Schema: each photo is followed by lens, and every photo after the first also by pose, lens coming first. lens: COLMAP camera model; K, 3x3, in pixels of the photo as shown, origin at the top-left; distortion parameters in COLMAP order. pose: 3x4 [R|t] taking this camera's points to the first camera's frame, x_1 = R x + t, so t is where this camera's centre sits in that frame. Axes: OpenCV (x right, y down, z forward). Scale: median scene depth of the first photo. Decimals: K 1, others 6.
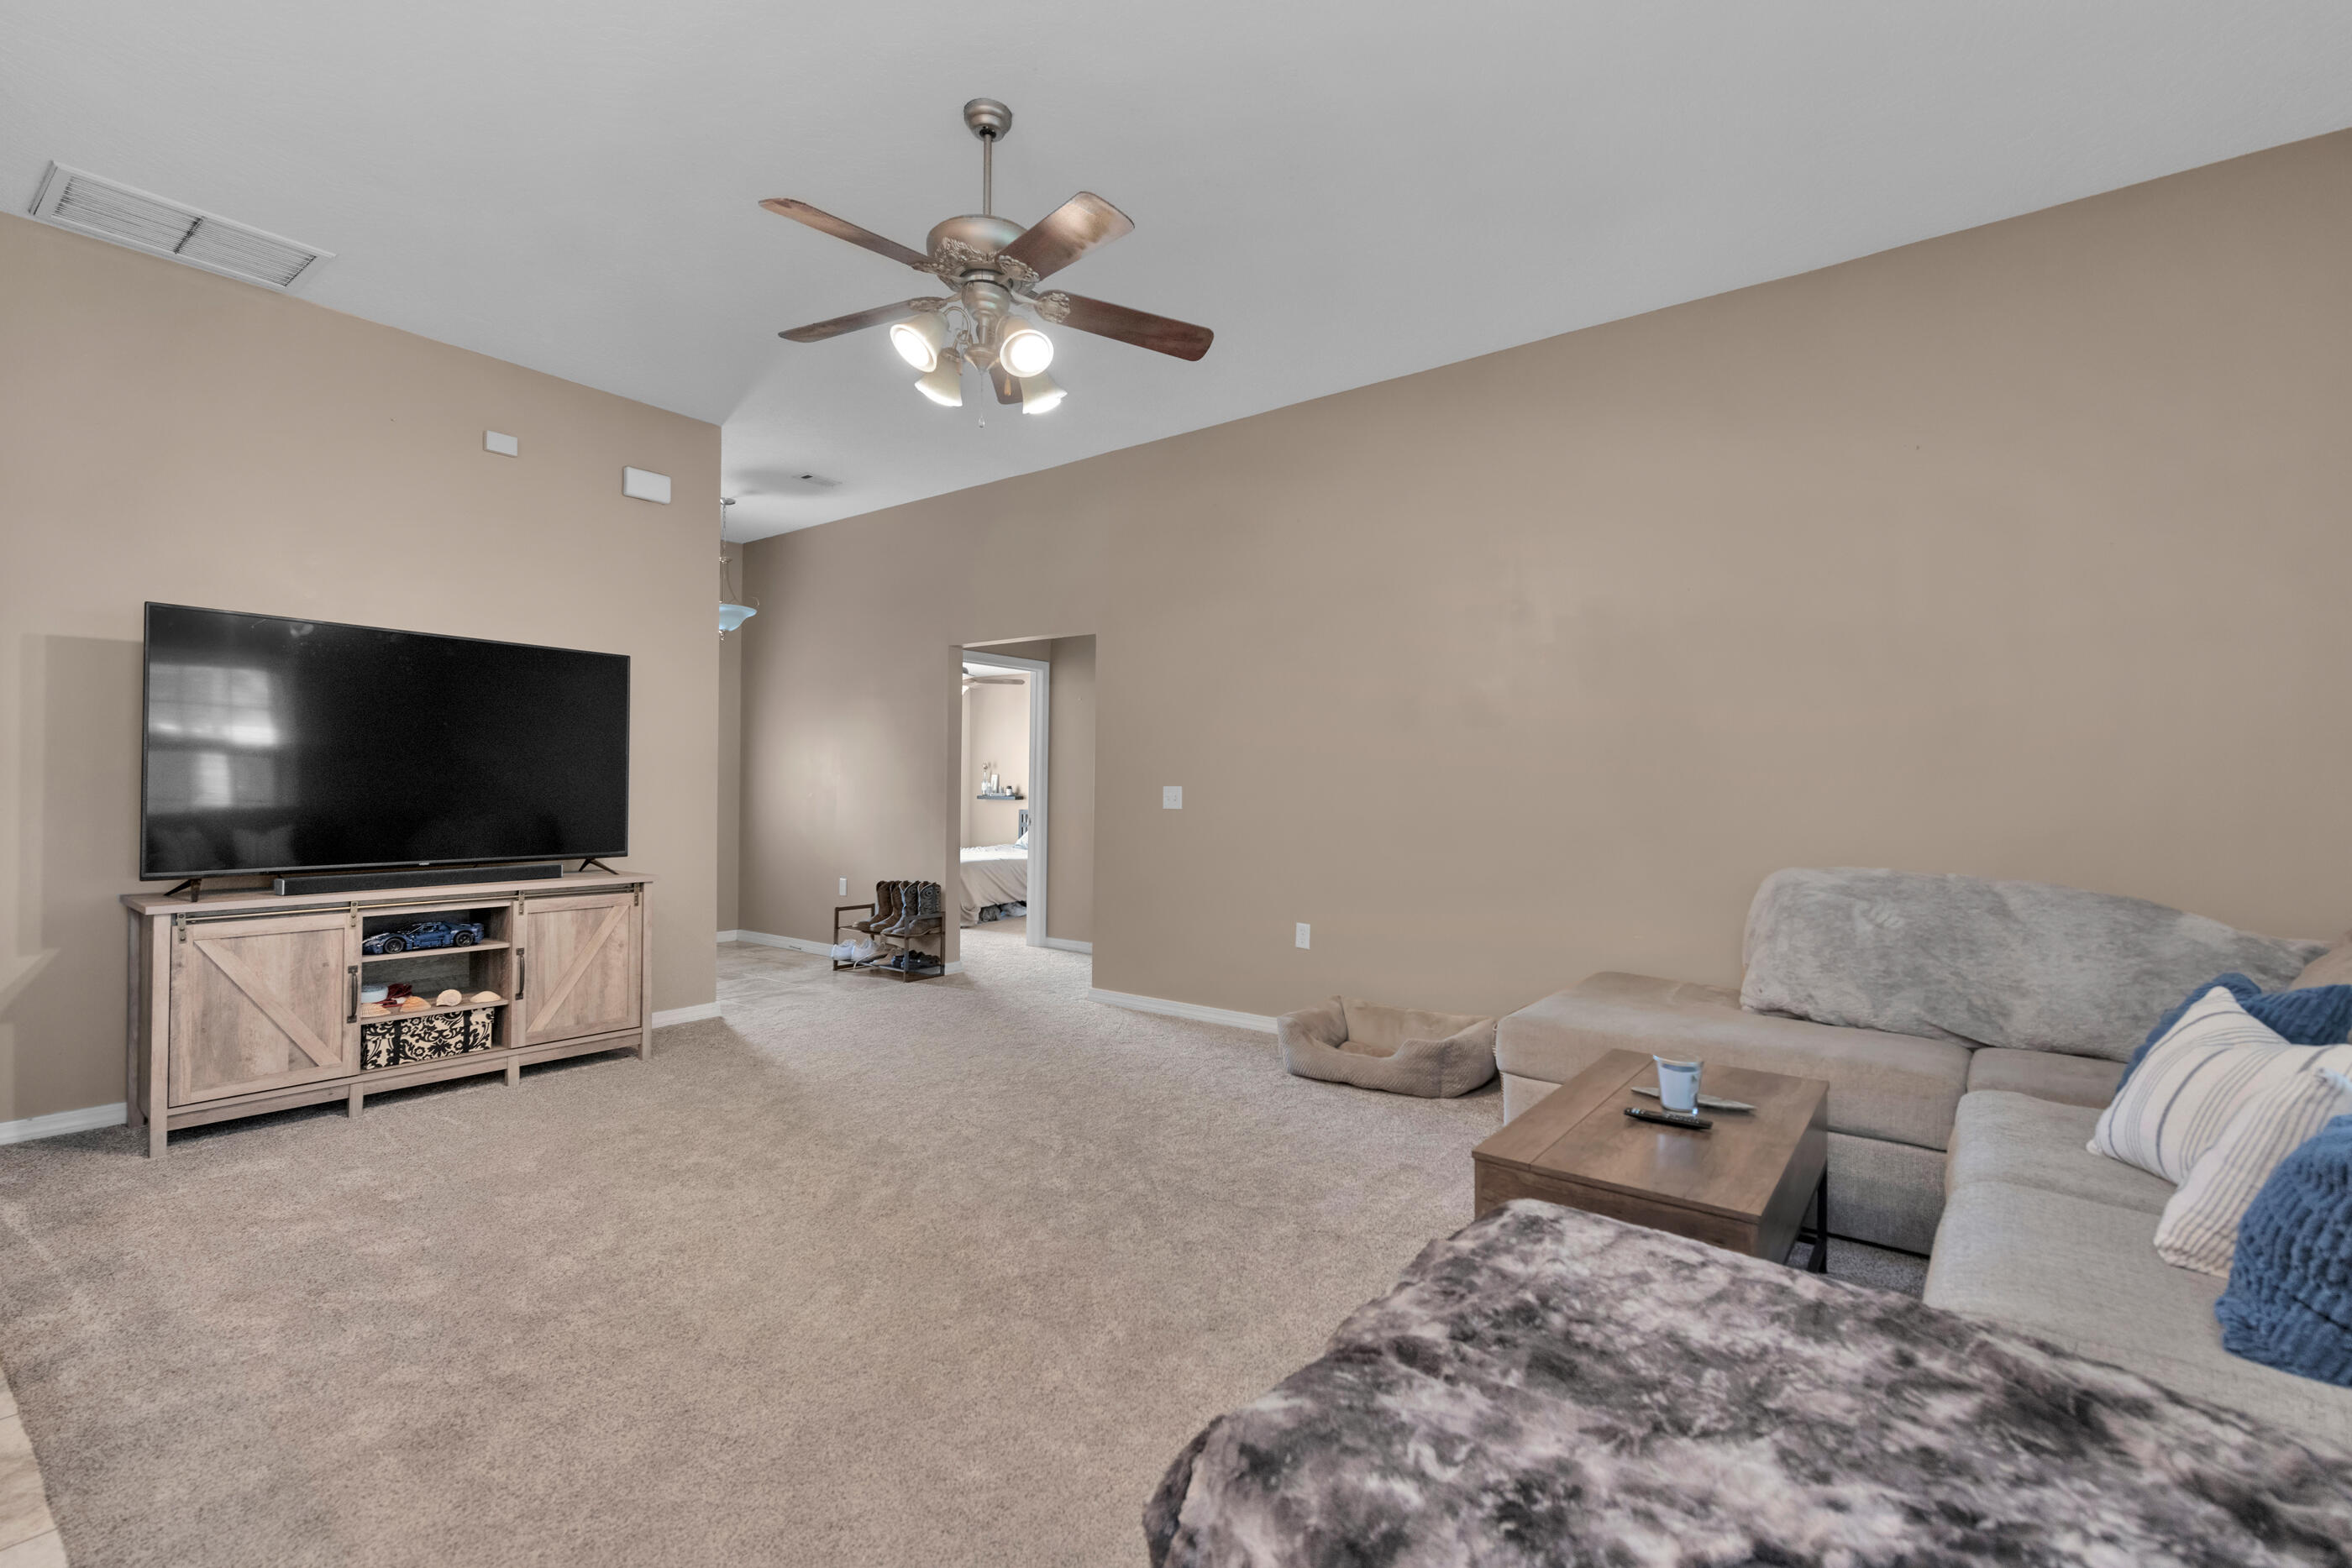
lens RADIAL K [[1046.5, 0, 1176.0], [0, 1046.5, 784.0], [0, 0, 1]] dist [0.000345, -0.000590]
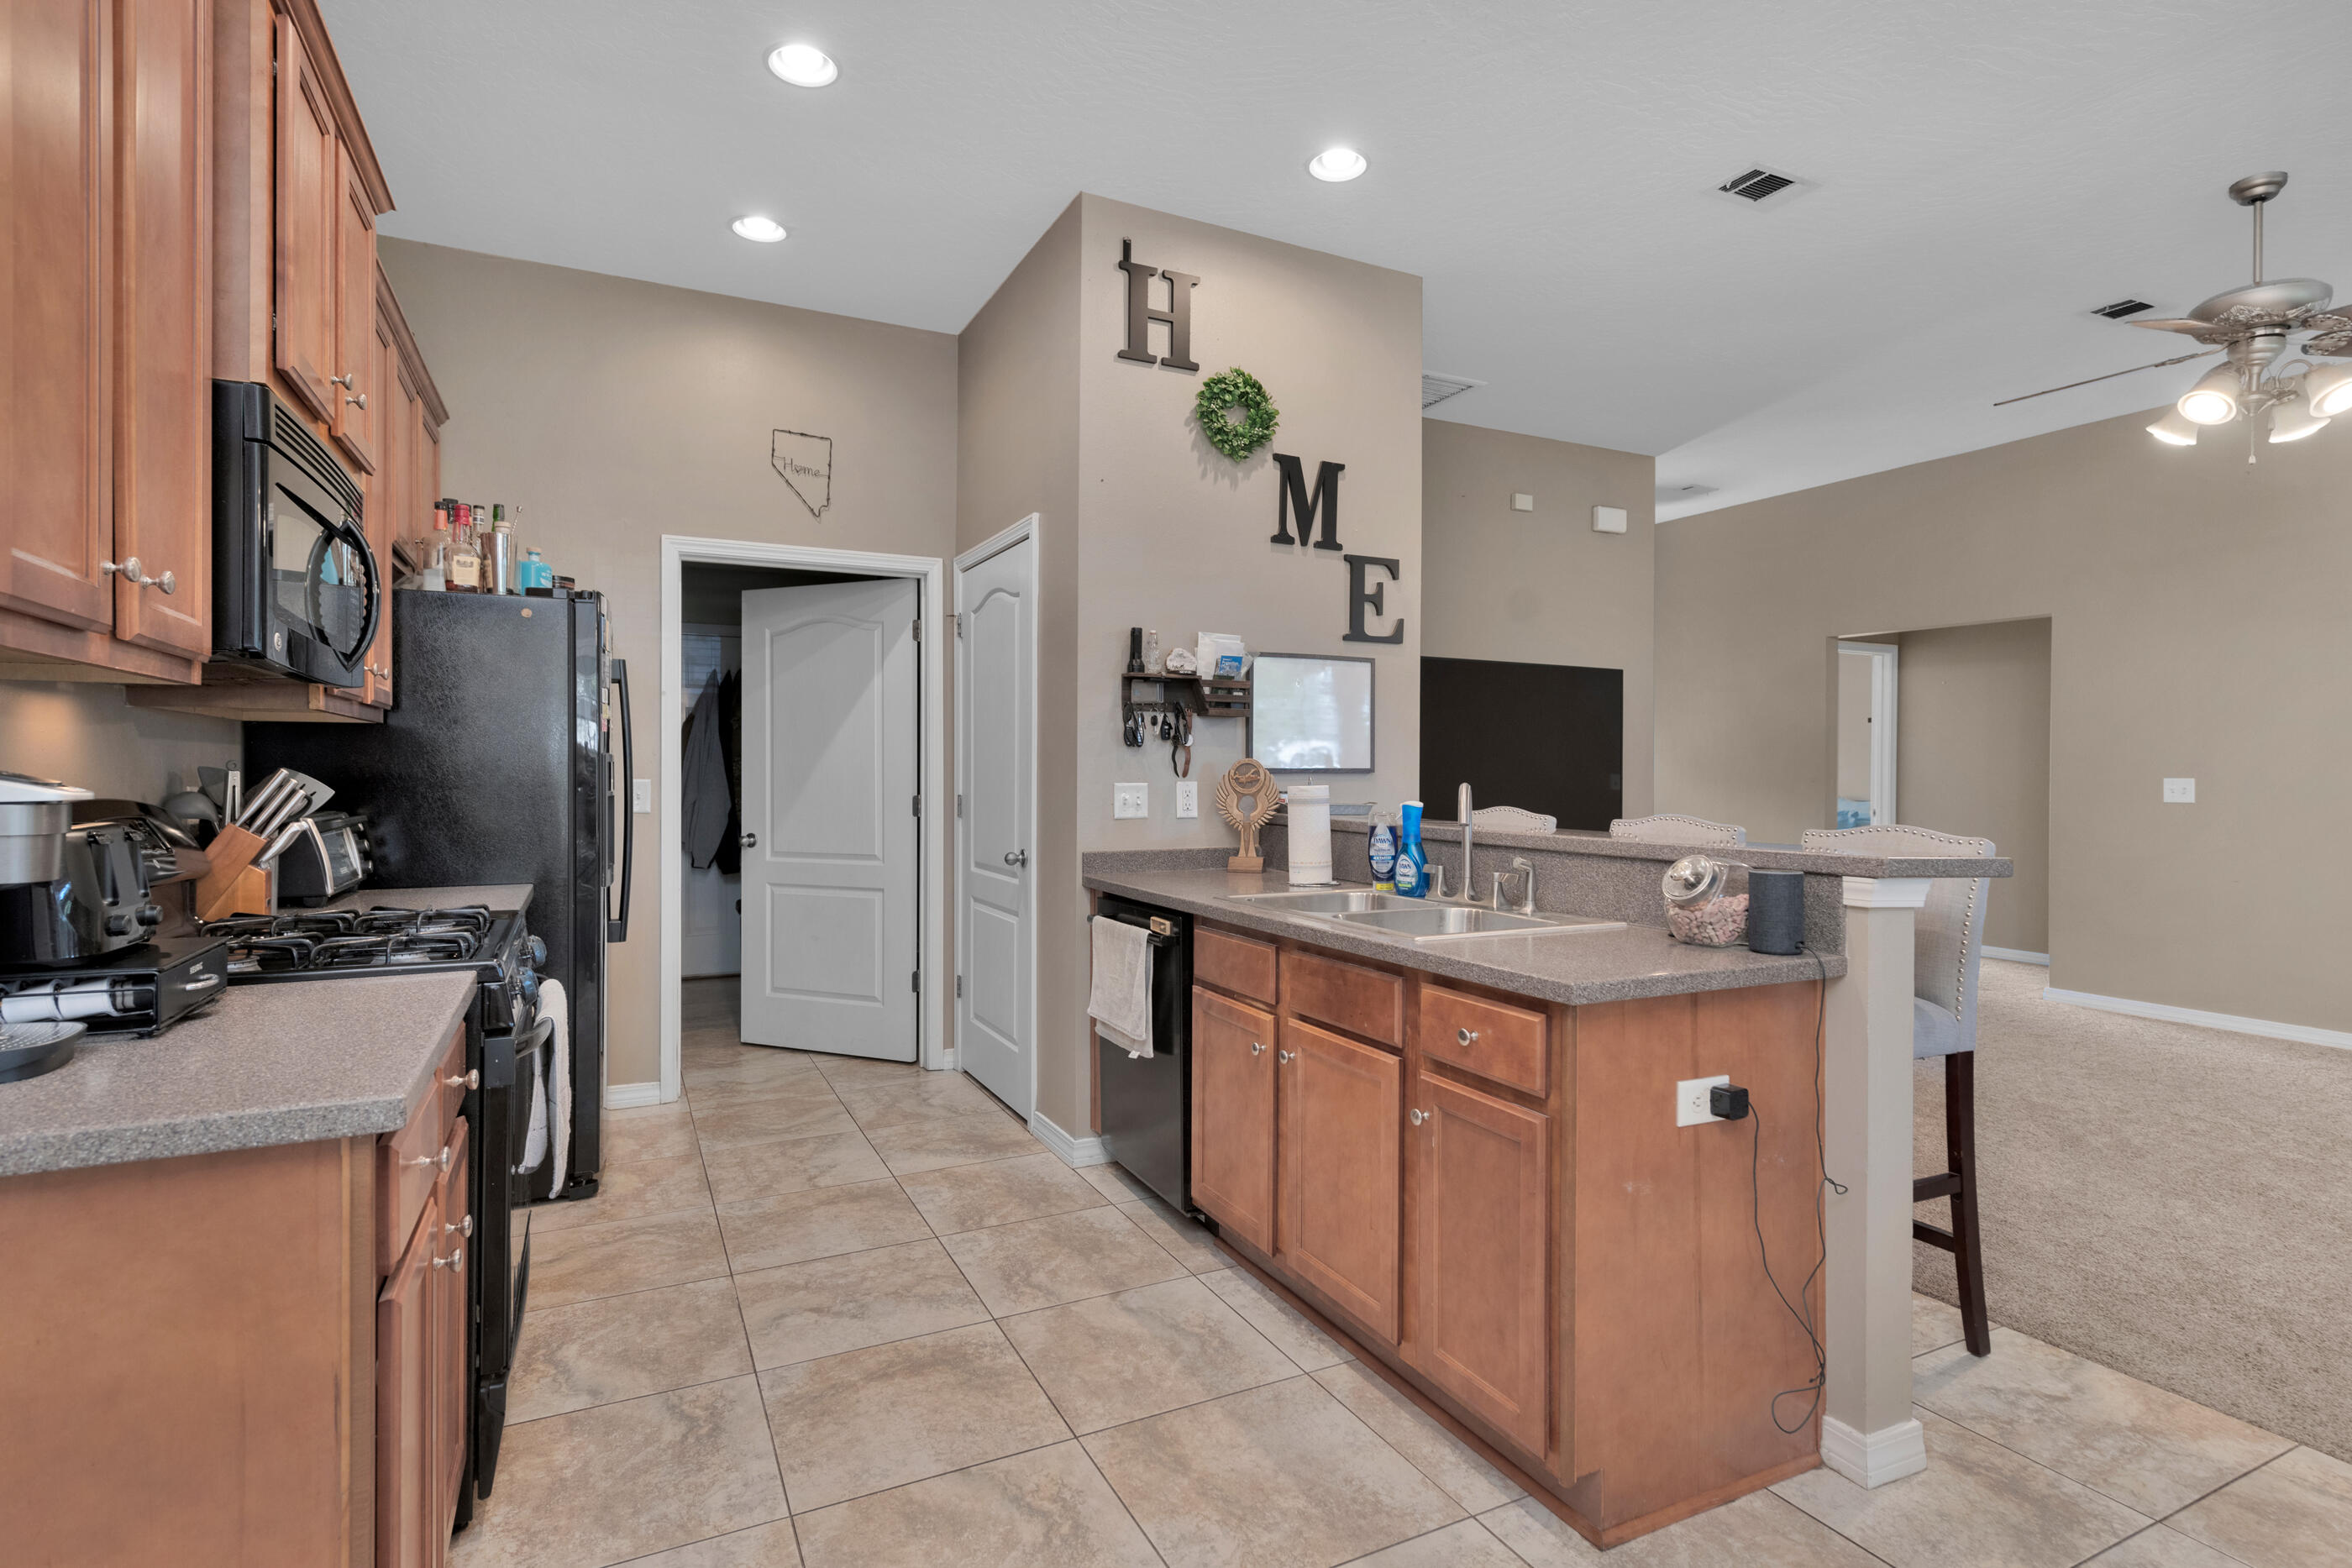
lens RADIAL K [[1138.6, 0, 1176.0], [0, 1138.6, 784.0], [0, 0, 1]] dist [-0.000382, -0.001327]
pose [[0.890529, -0.003148, -0.454916, -0.573072], [0.010857, 0.999838, 0.014335, -0.028151], [0.454797, -0.017705, 0.890419, -0.533382]]
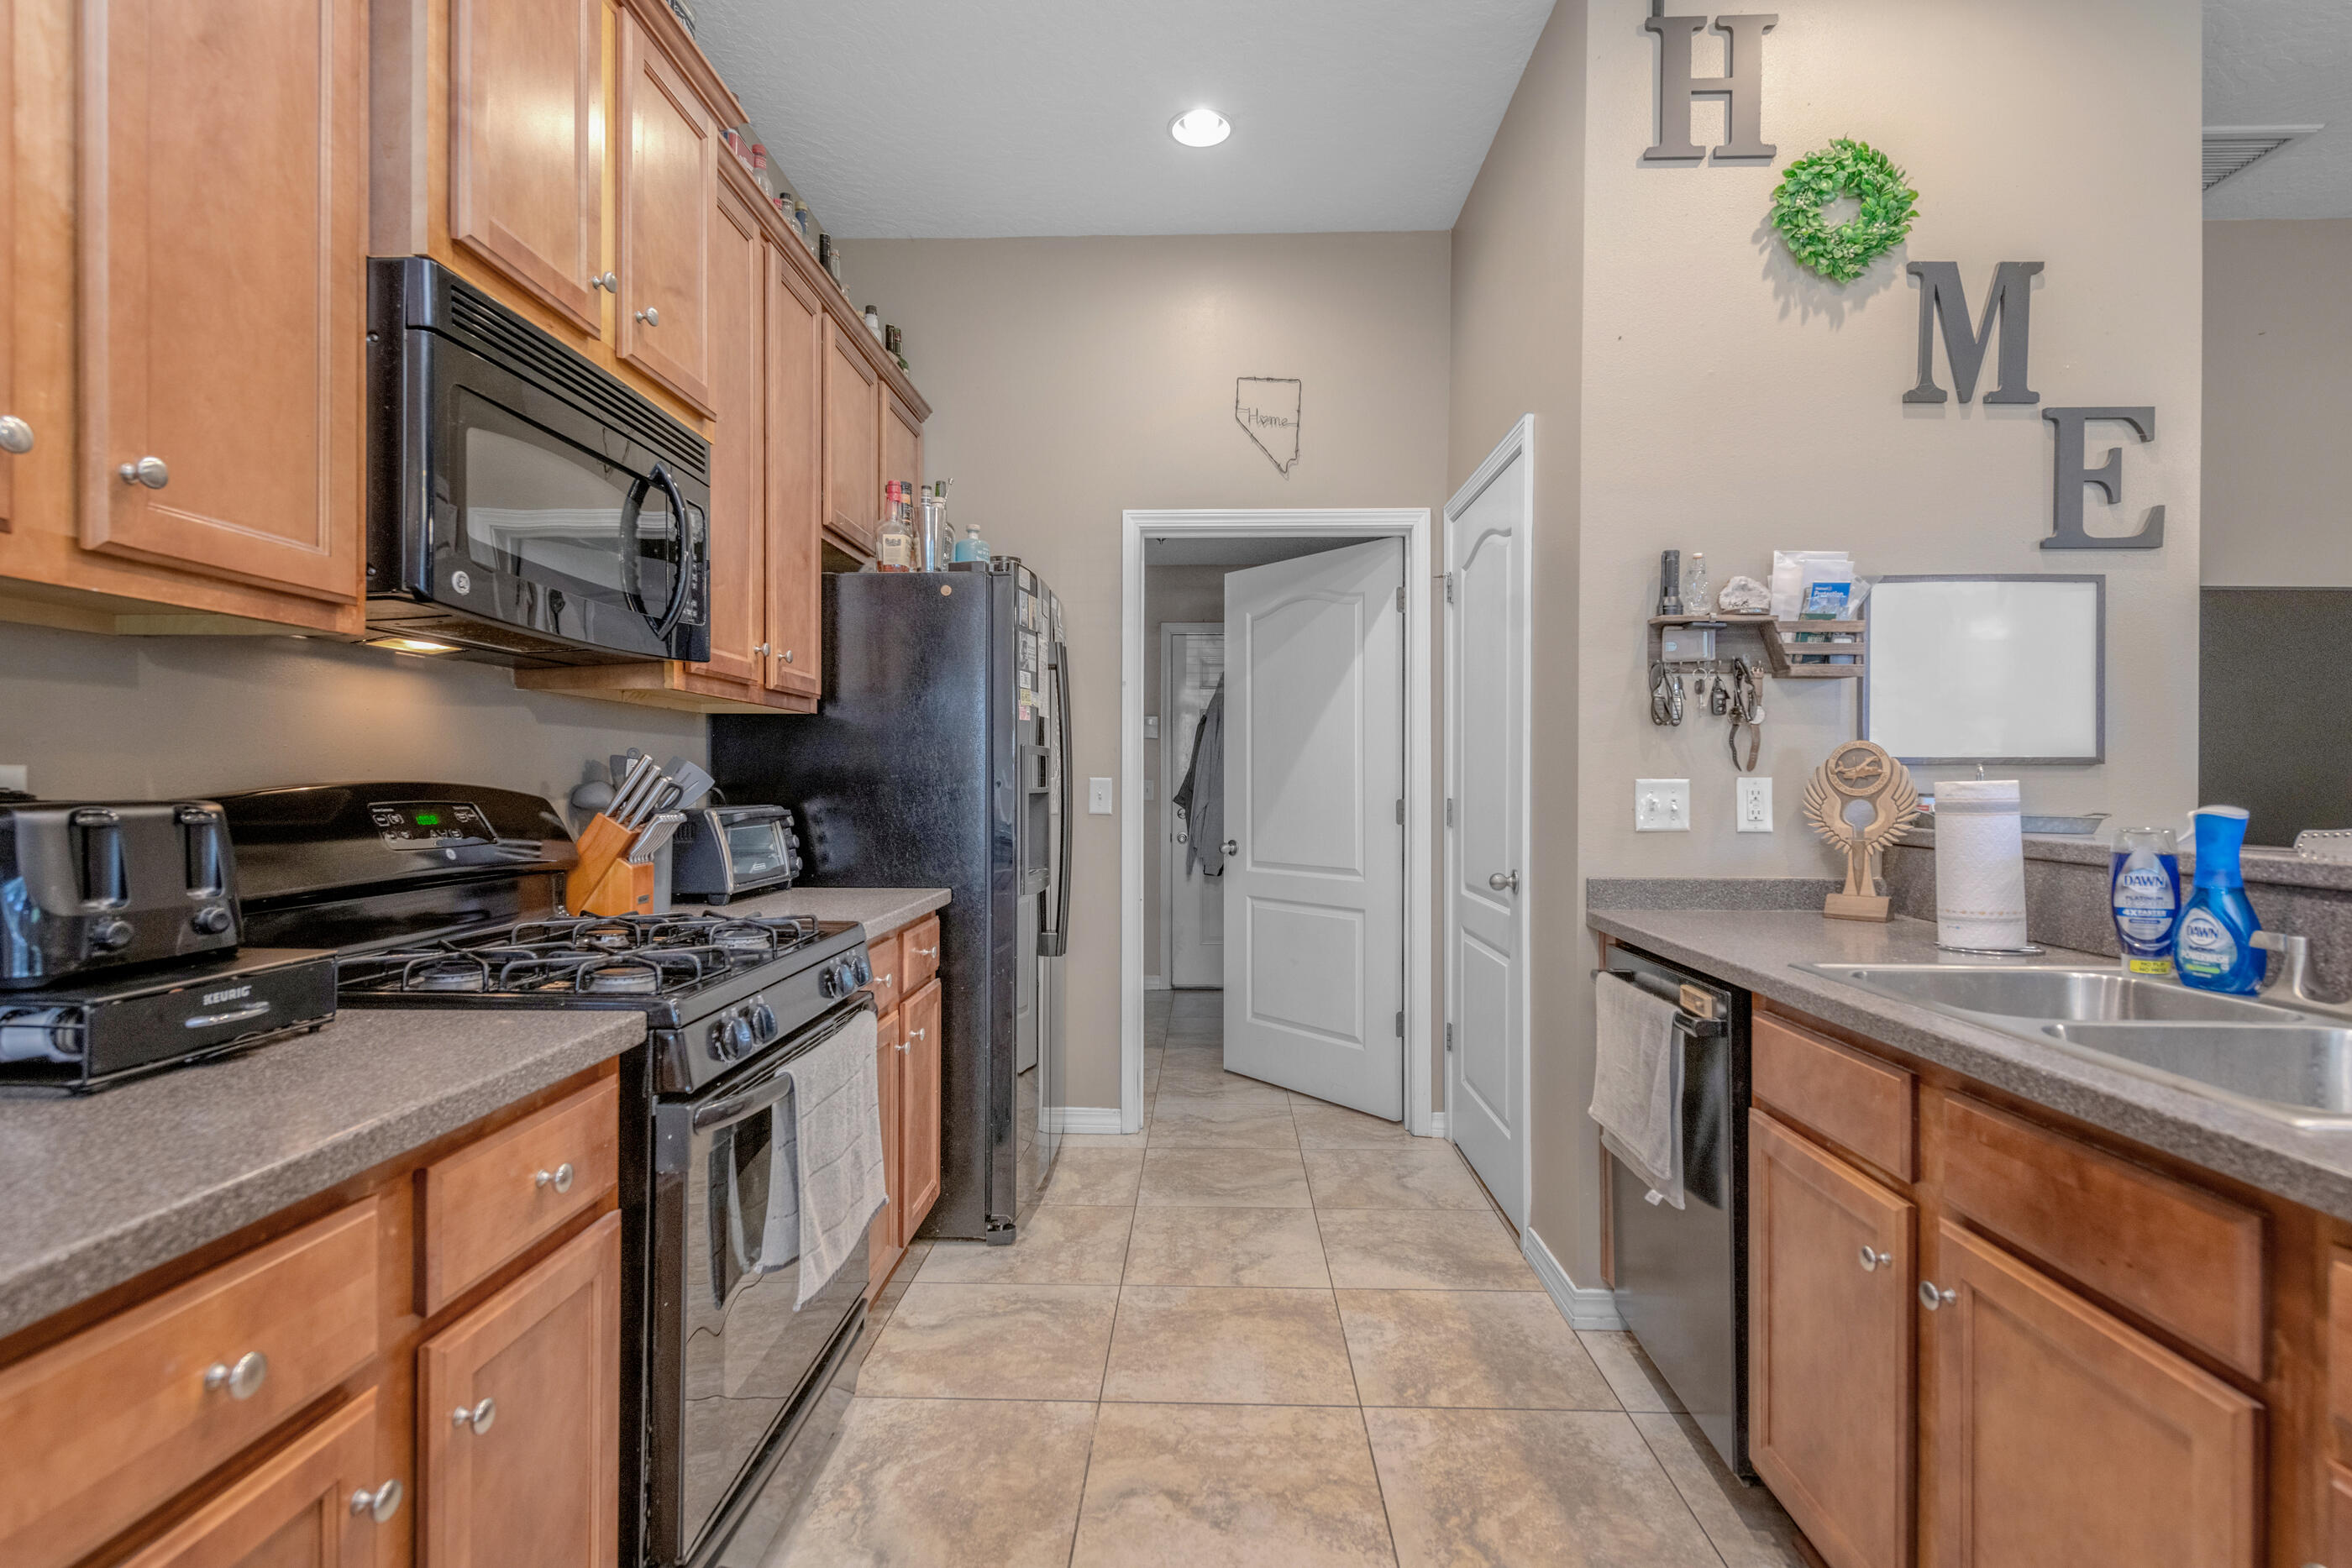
lens RADIAL K [[1125.2, 0, 1216.7], [0, 1125.2, 777.6], [0, 0, 1]] dist [0.021475, -0.015063]
pose [[0.592252, -0.010884, -0.805680, -0.692334], [0.008062, 0.999939, -0.007582, -0.010441], [0.805713, -0.002005, 0.592303, -0.235952]]
